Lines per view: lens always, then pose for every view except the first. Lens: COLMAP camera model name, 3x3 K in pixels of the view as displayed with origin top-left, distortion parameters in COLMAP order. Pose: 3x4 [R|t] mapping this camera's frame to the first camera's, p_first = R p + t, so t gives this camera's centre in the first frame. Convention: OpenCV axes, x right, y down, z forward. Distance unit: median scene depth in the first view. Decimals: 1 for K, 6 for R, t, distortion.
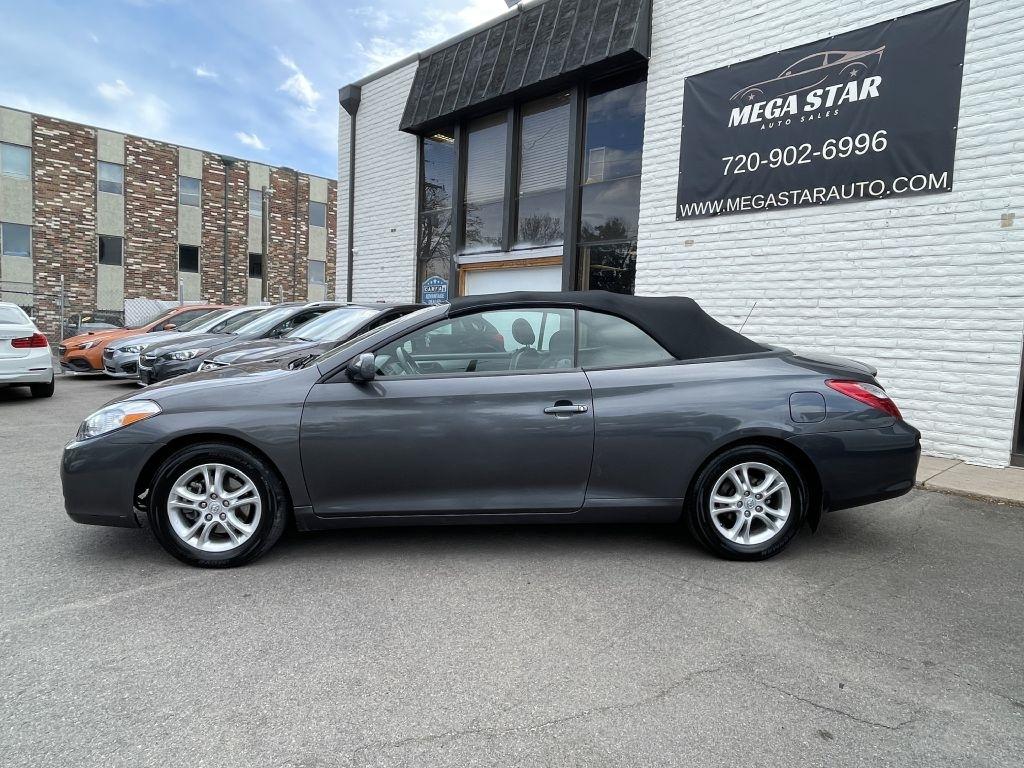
lens RADIAL K [[623.9, 0, 517.6], [0, 623.9, 389.2], [0, 0, 1]] dist [-0.003883, -0.002378]
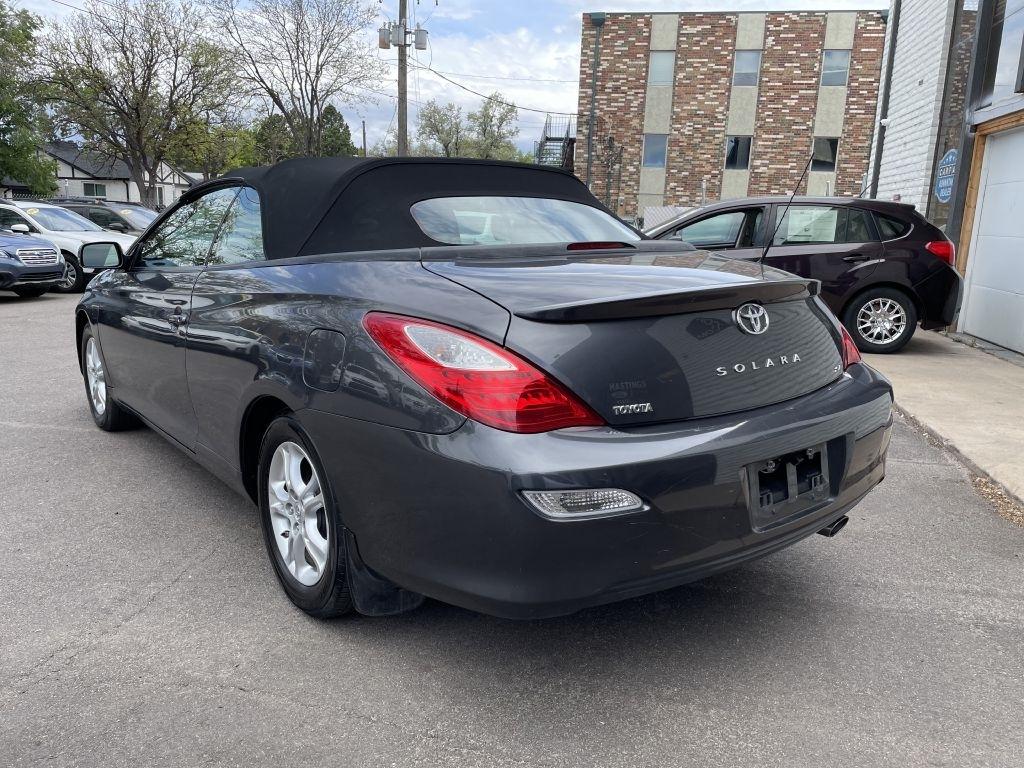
lens RADIAL K [[768.0, 0, 486.7], [0, 768.0, 372.4], [0, 0, 1]] dist [0.085213, -0.102769]
pose [[0.558595, 0.143371, -0.816955, 0.104709], [-0.089646, 0.989614, 0.112375, -0.003846], [0.824582, 0.010465, 0.565646, 0.074705]]
